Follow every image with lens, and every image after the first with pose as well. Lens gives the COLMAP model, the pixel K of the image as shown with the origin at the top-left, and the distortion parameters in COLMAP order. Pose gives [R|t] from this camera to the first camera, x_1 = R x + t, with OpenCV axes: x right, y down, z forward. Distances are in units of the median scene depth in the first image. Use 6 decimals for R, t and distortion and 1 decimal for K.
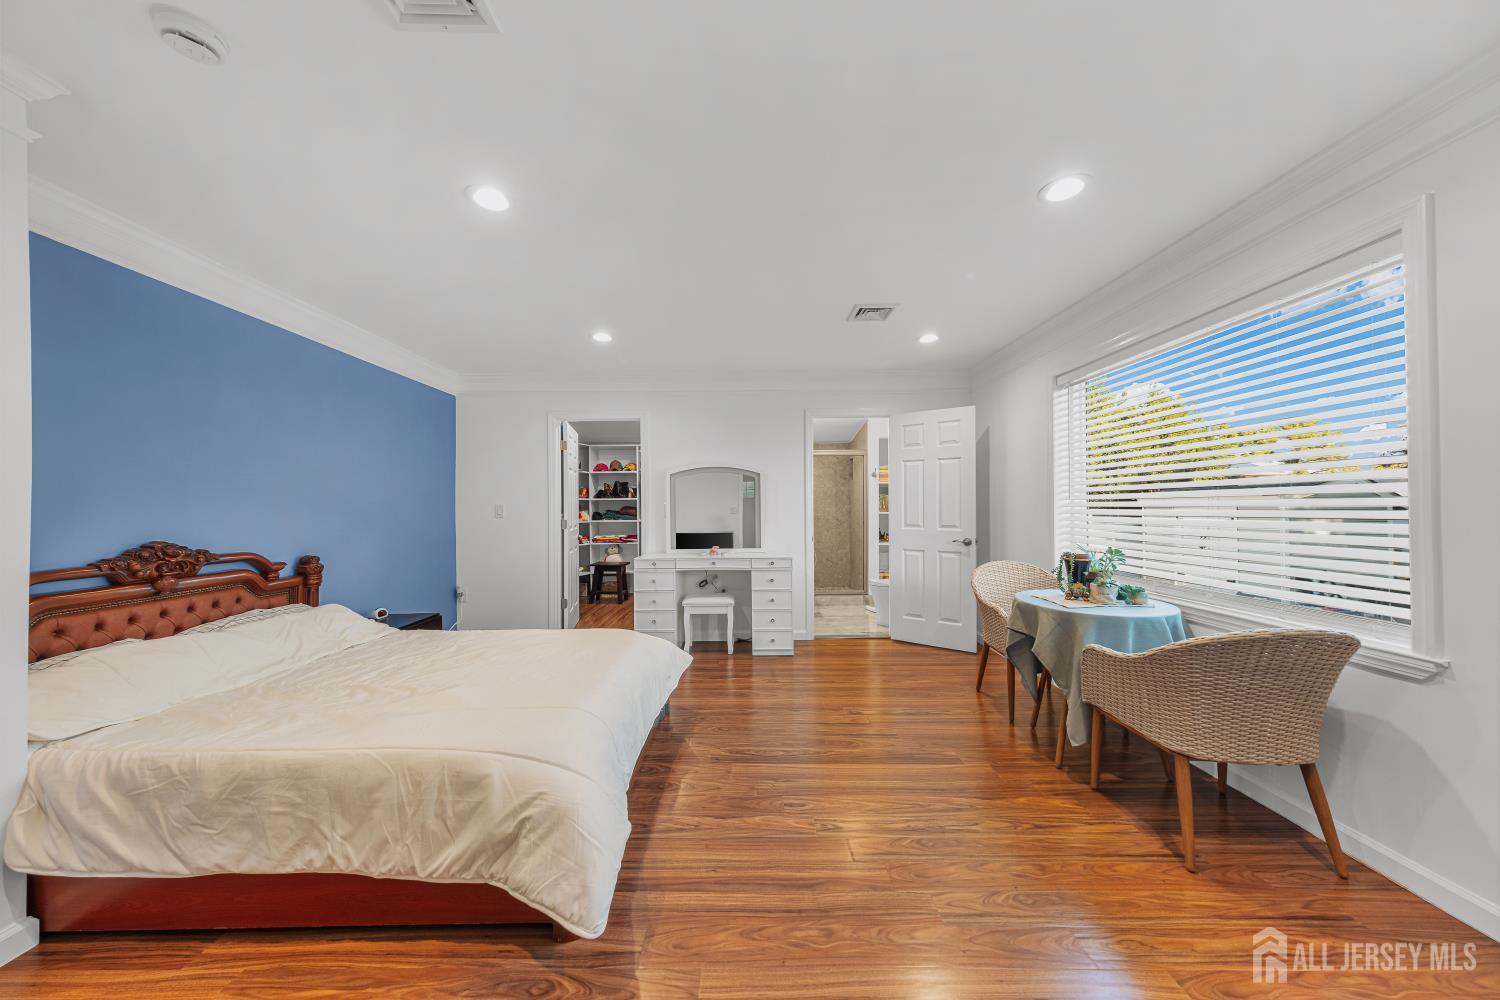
lens RADIAL K [[508.0, 0, 748.1], [0, 508.0, 501.9], [0, 0, 1]] dist [0.012806, 0.000114]
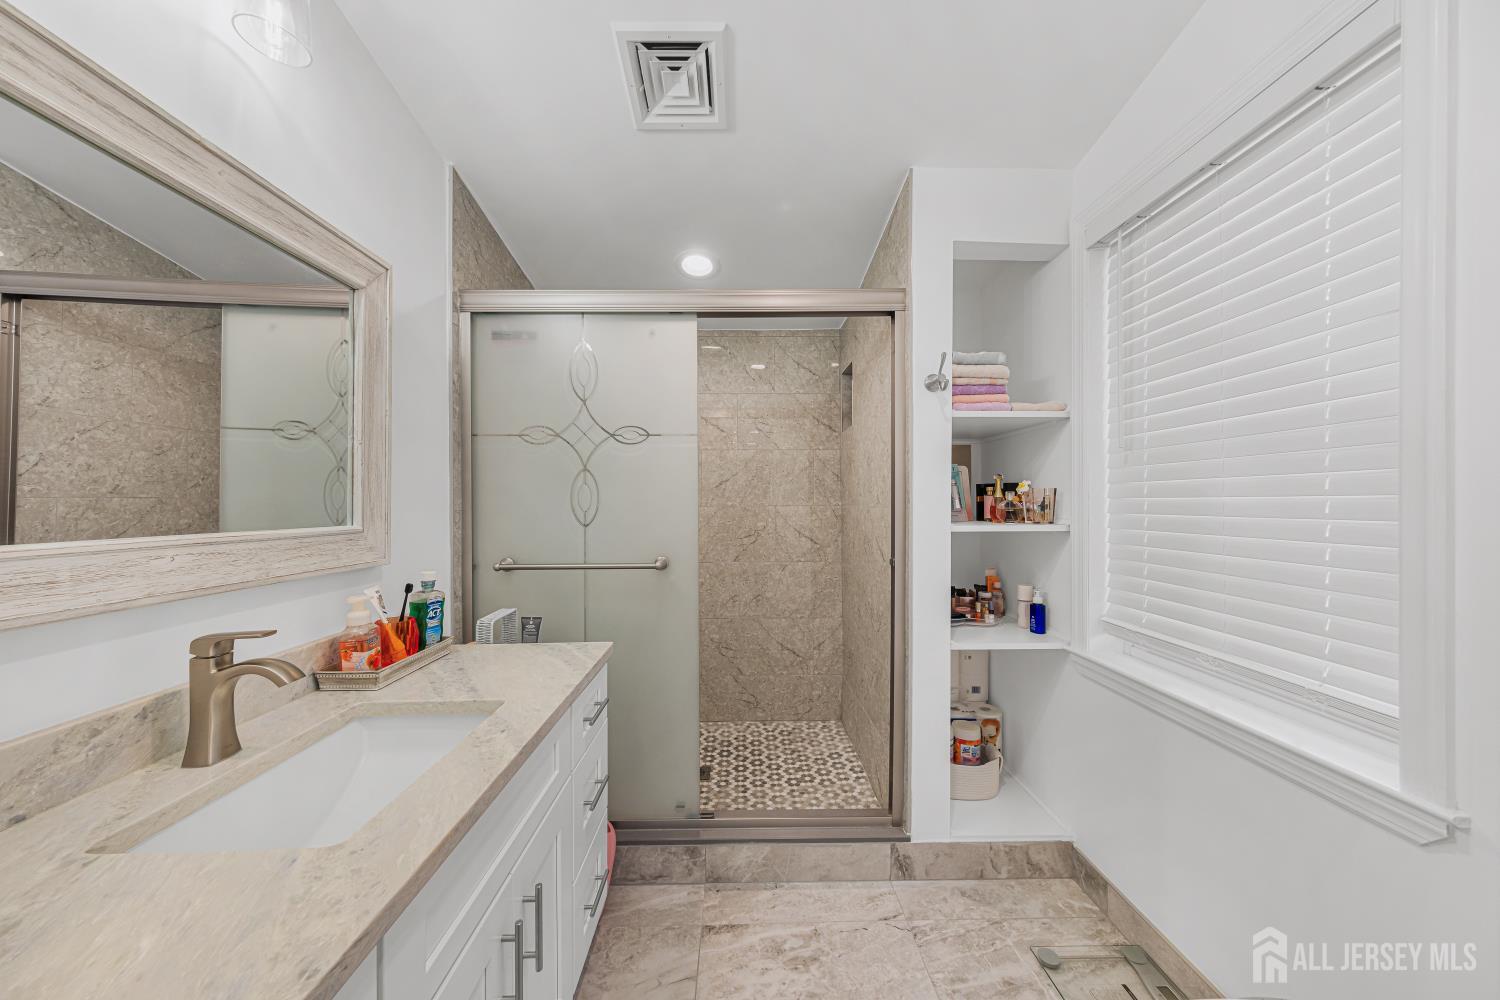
lens RADIAL K [[508.0, 0, 750.7], [0, 508.0, 505.2], [0, 0, 1]] dist [0.012806, 0.000114]
pose [[0.999914, 0.005902, 0.011680, 0.137776], [-0.005935, 0.999979, 0.002764, 0.008893], [-0.011663, -0.002833, 0.999928, 0.677631]]
